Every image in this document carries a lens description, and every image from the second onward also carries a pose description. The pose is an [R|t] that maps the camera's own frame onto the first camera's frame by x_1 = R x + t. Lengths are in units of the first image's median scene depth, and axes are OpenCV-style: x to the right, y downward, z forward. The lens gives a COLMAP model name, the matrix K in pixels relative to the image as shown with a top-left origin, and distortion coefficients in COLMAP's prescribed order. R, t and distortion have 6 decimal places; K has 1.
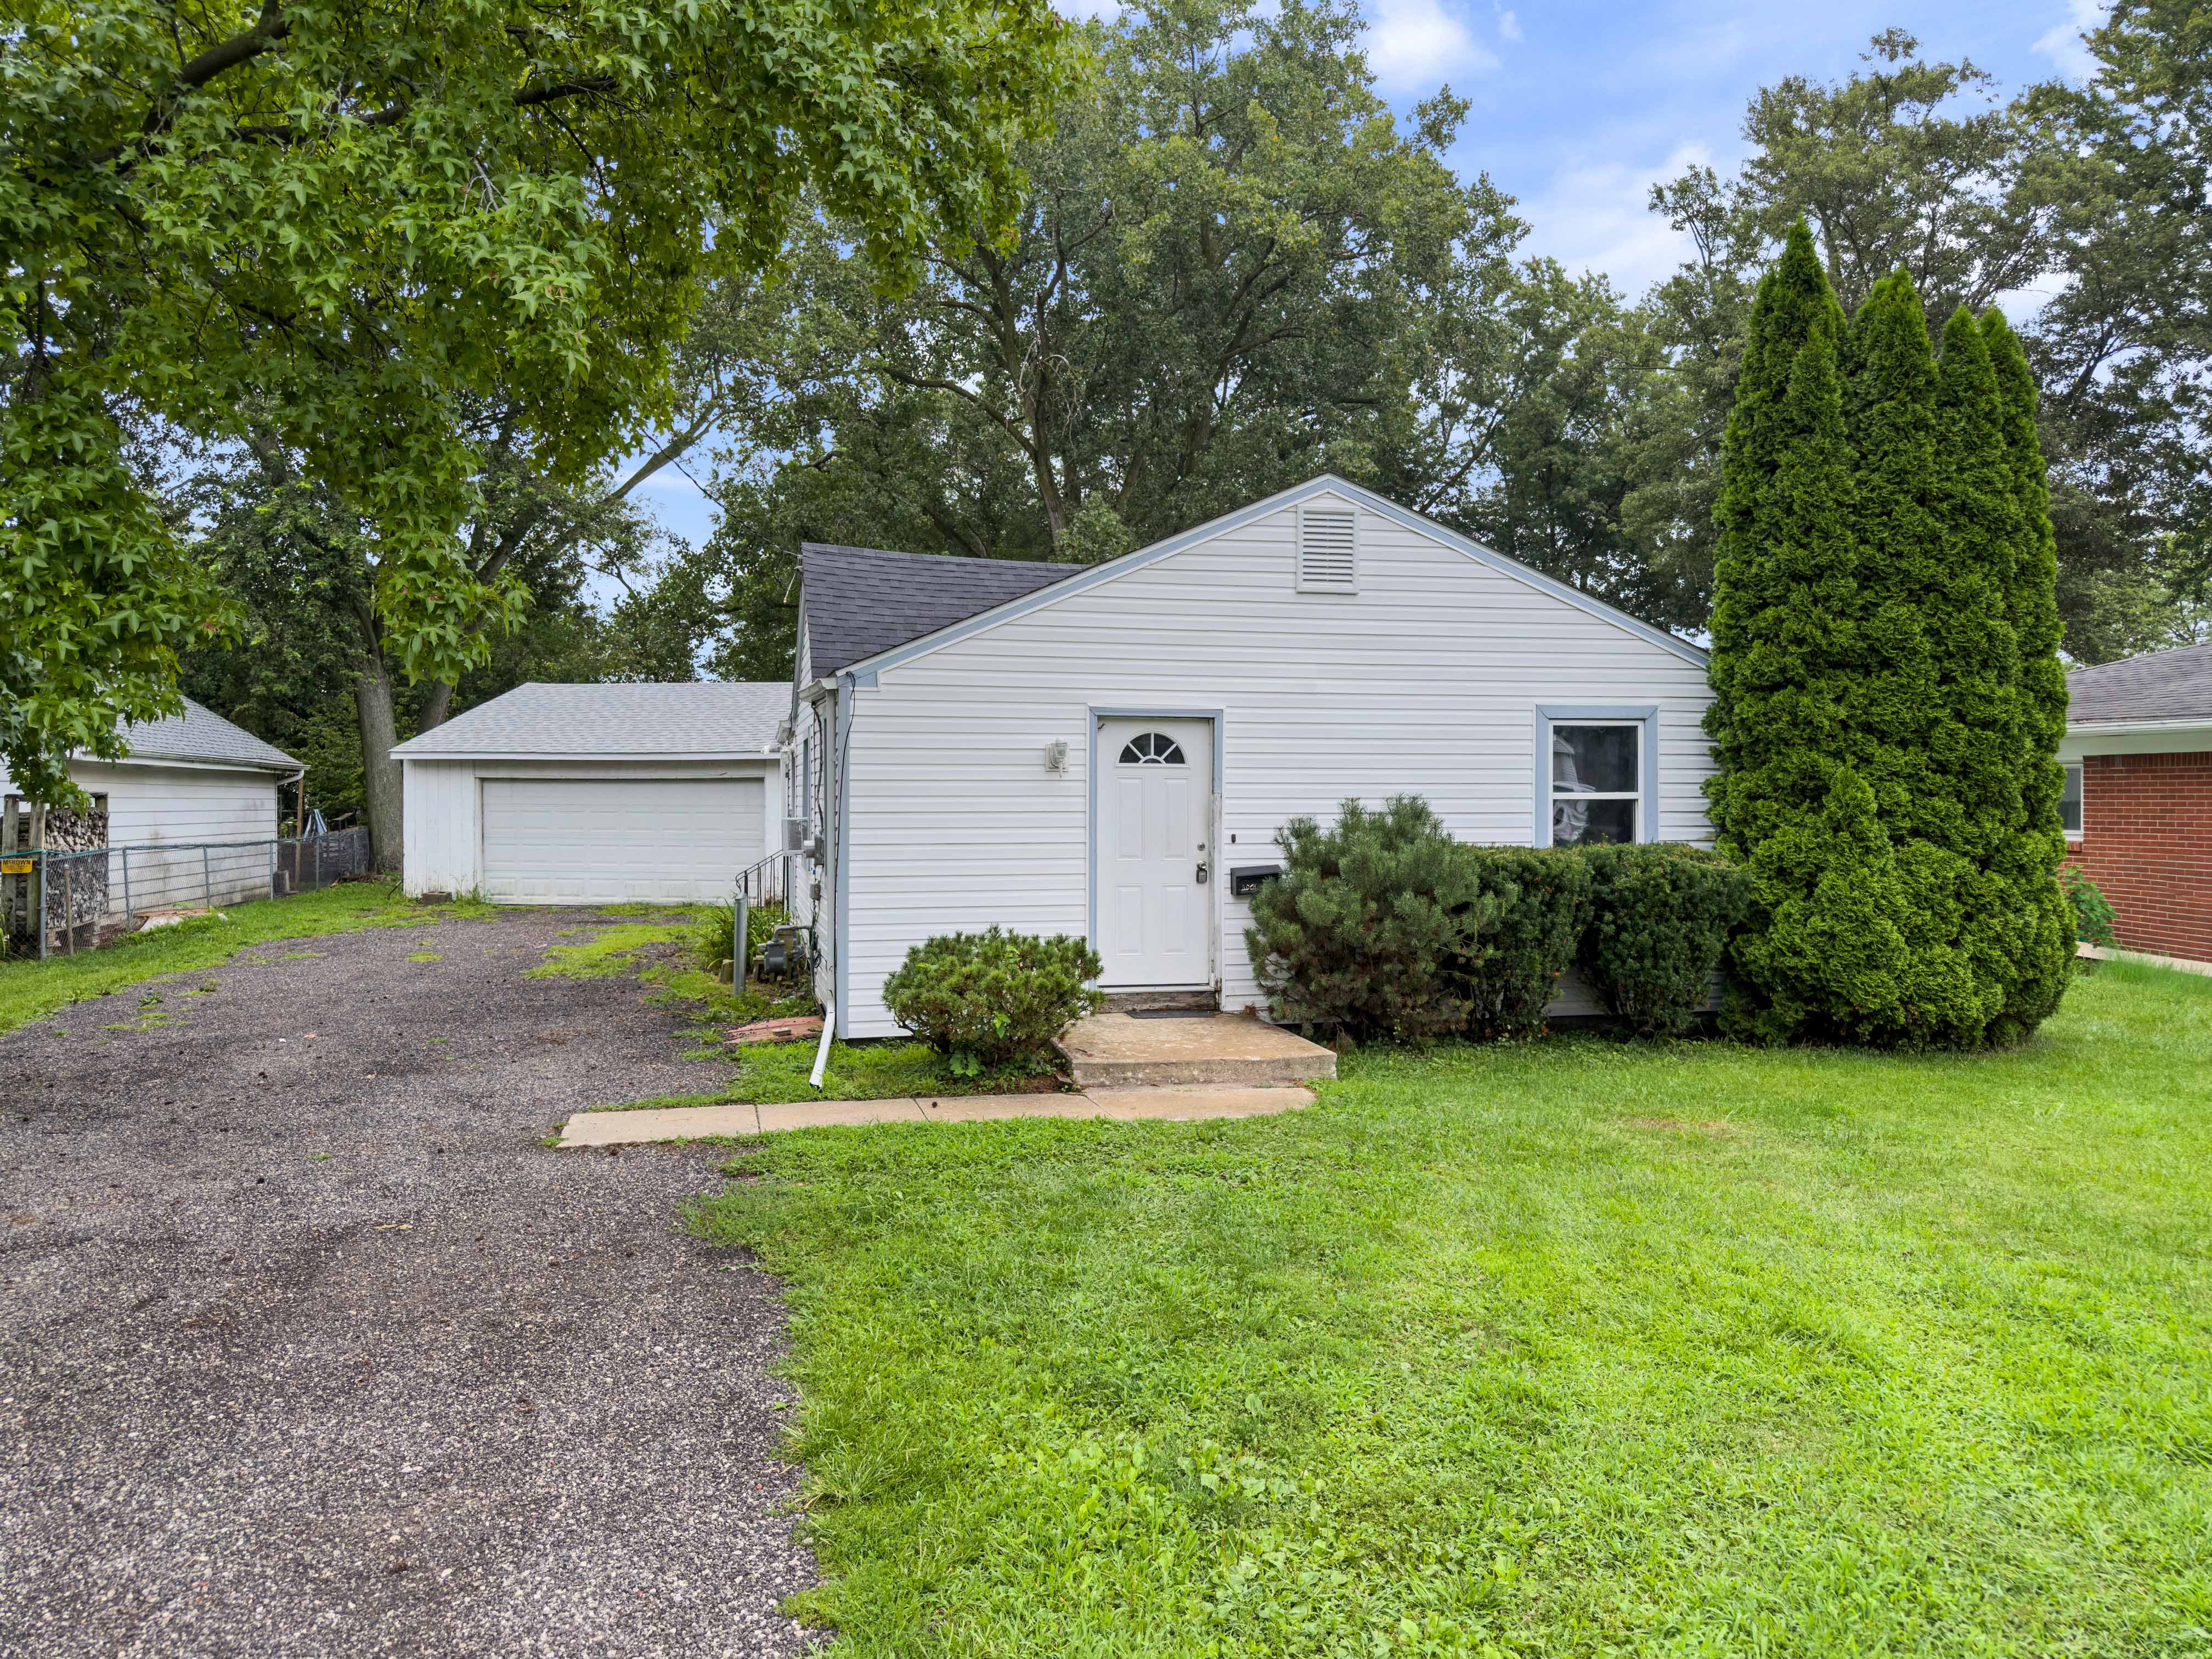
lens RADIAL K [[1554.7, 0, 1106.0], [0, 1554.7, 829.5], [0, 0, 1]] dist [0.073878, -0.088263]
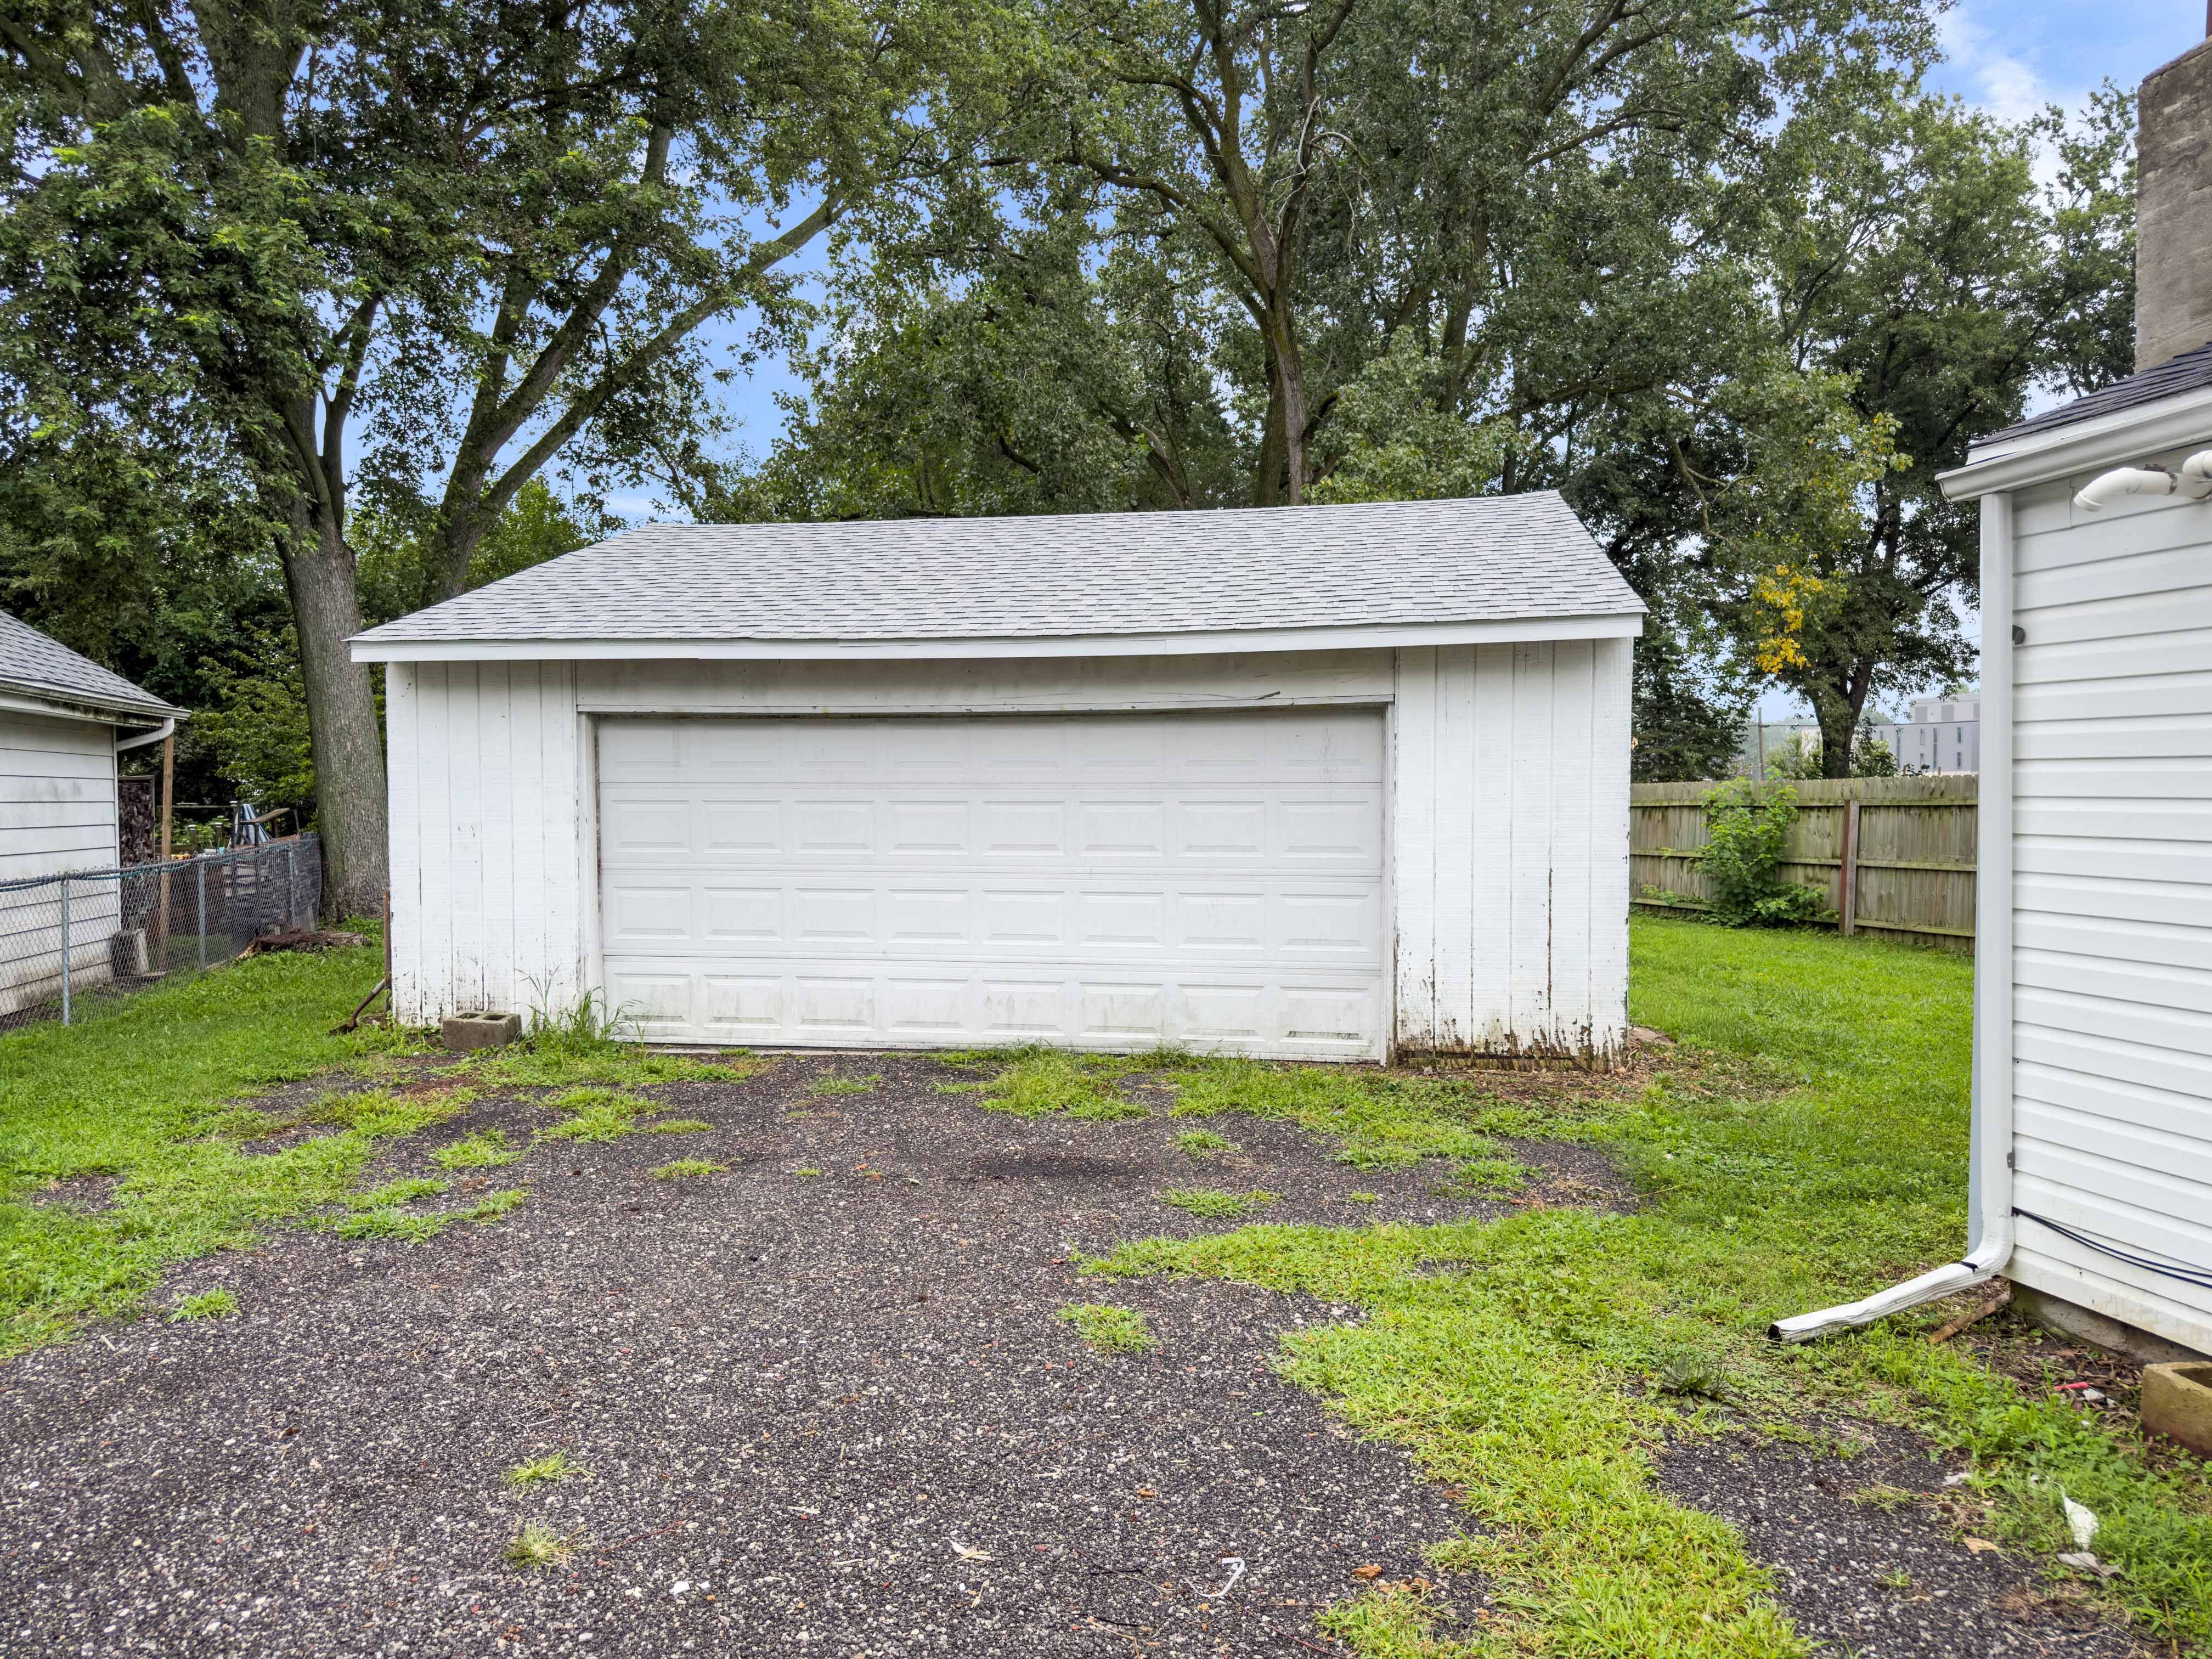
lens RADIAL K [[1555.7, 0, 1112.2], [0, 1555.7, 868.5], [0, 0, 1]] dist [0.037061, -0.039174]
pose [[0.999786, -0.002307, 0.020556, -0.603811], [0.001790, 0.999682, 0.025152, -0.009924], [-0.020608, -0.025110, 0.999472, 1.333131]]
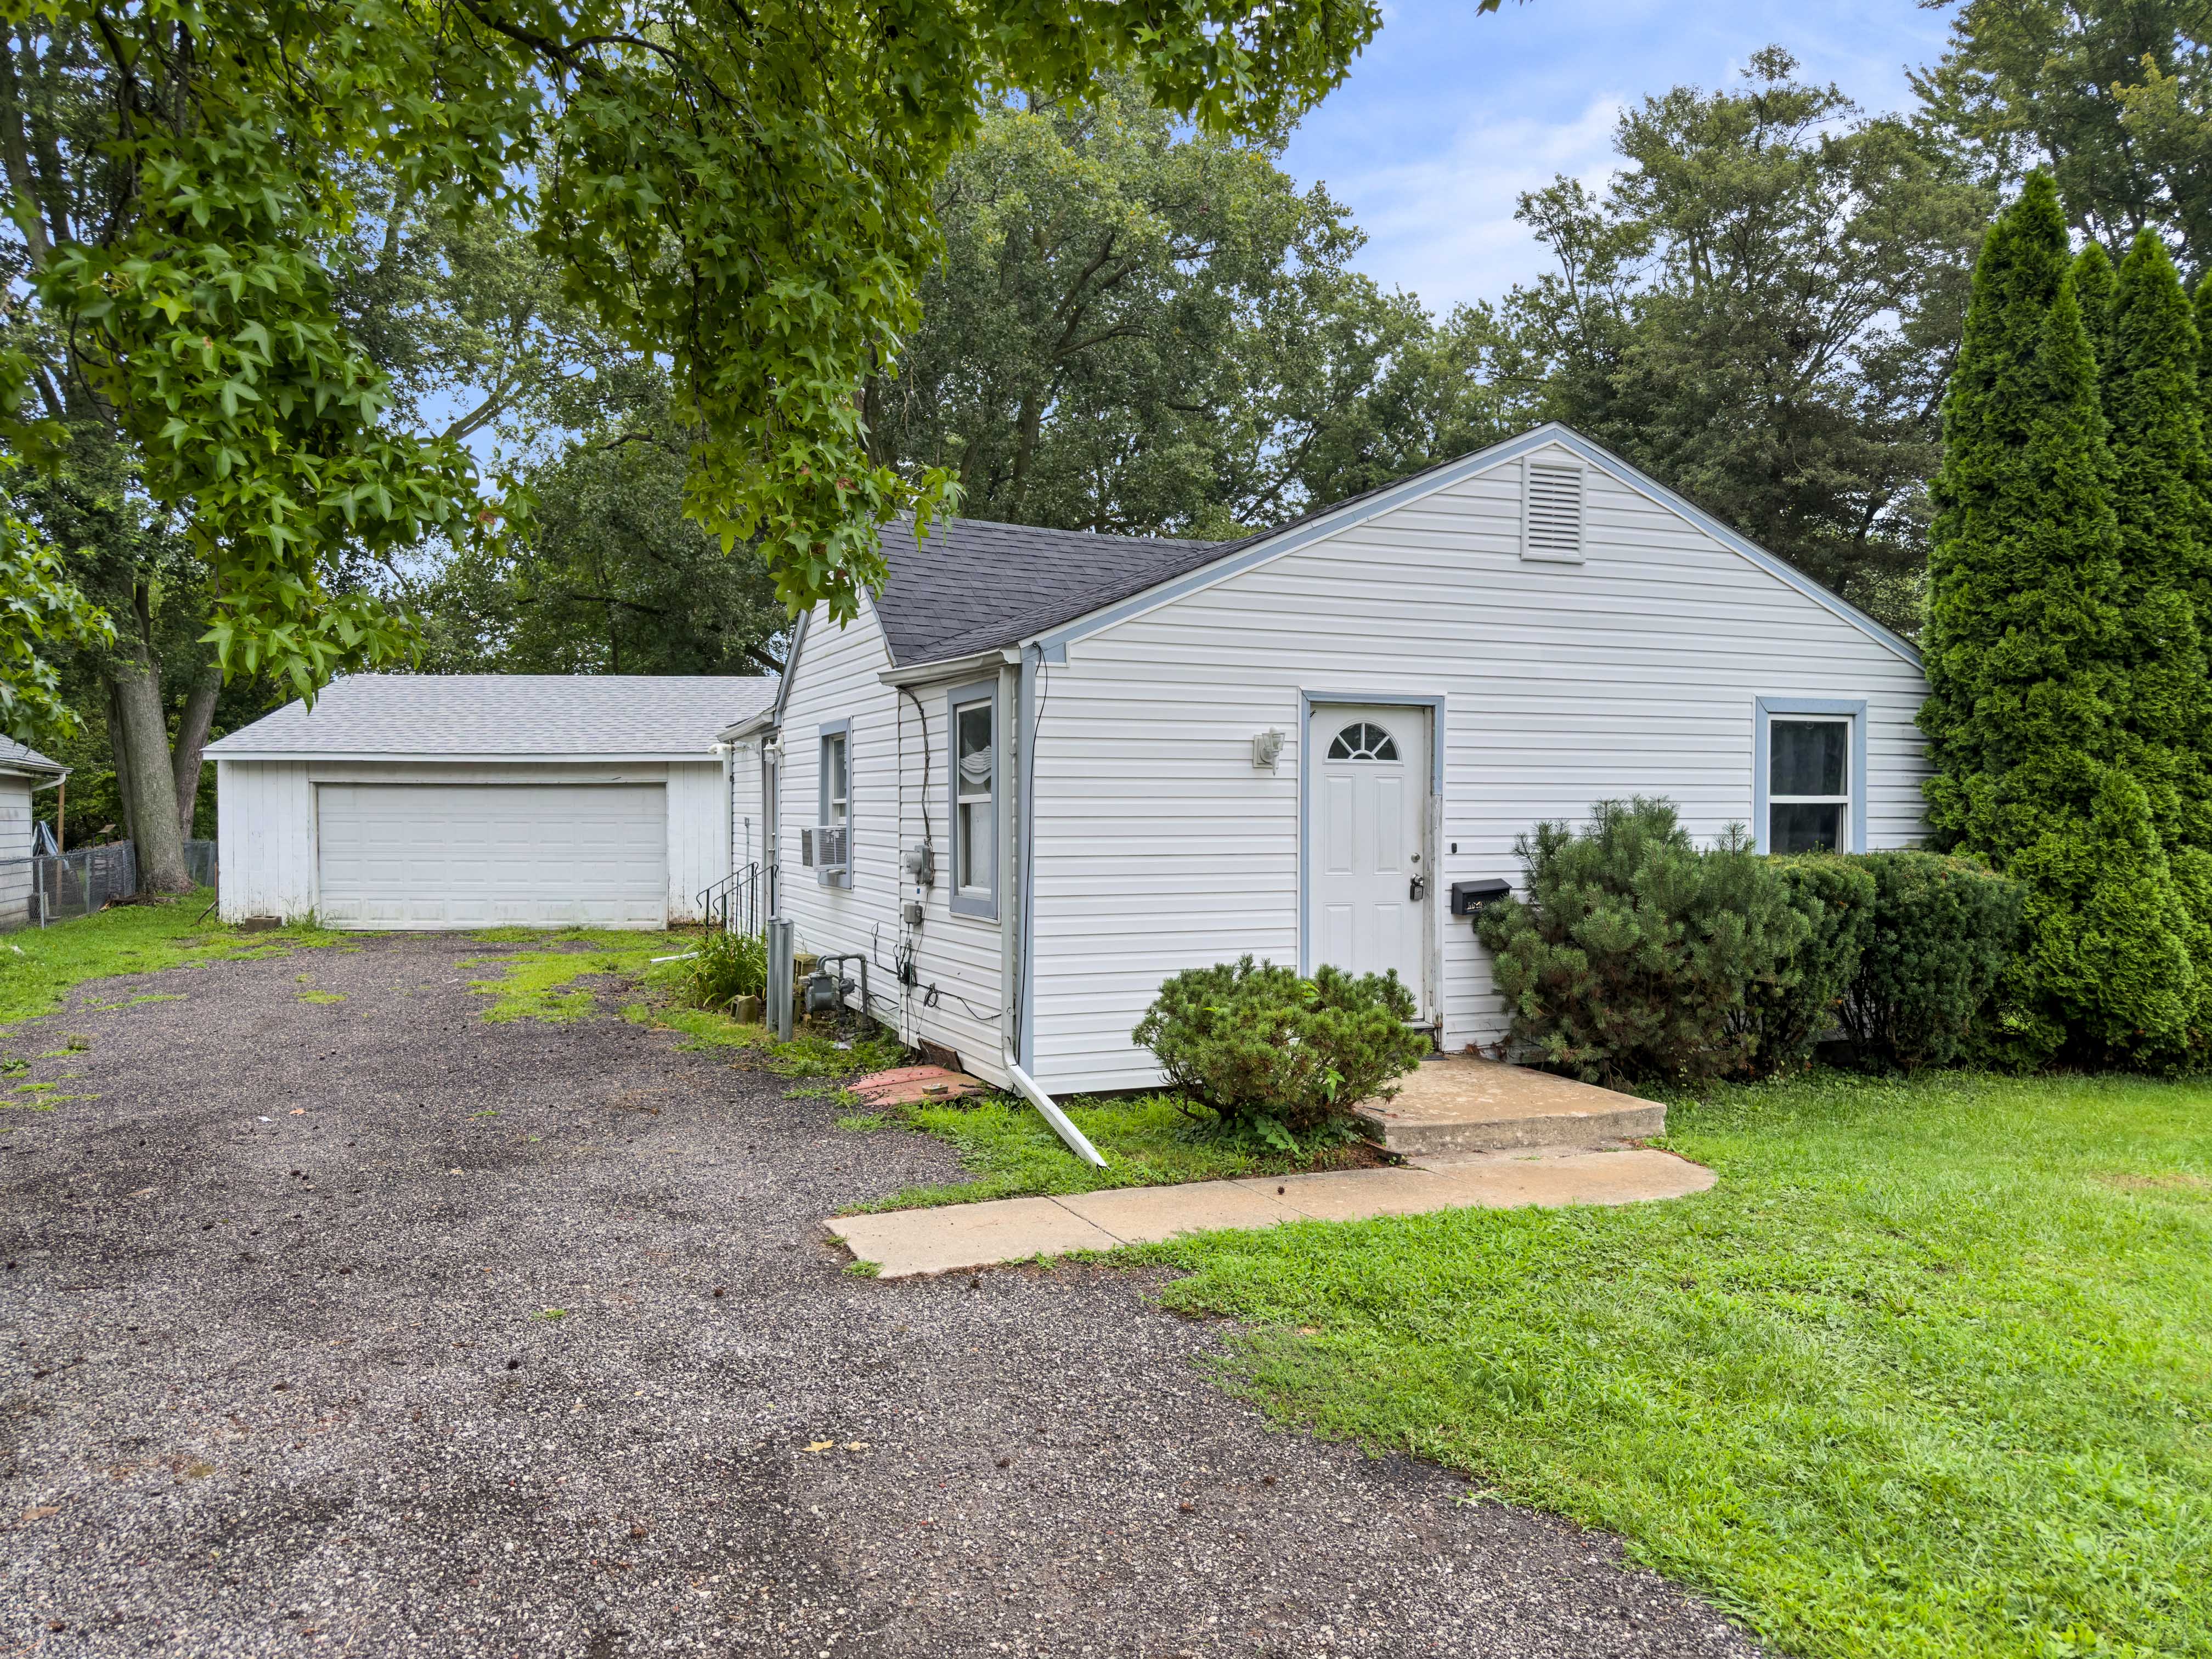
lens RADIAL K [[1555.7, 0, 1112.2], [0, 1555.7, 868.5], [0, 0, 1]] dist [0.037061, -0.039174]
pose [[0.986074, -0.005557, 0.166216, -0.244319], [0.002785, 0.999853, 0.016905, 0.001809], [-0.166286, -0.016207, 0.985944, 0.191373]]
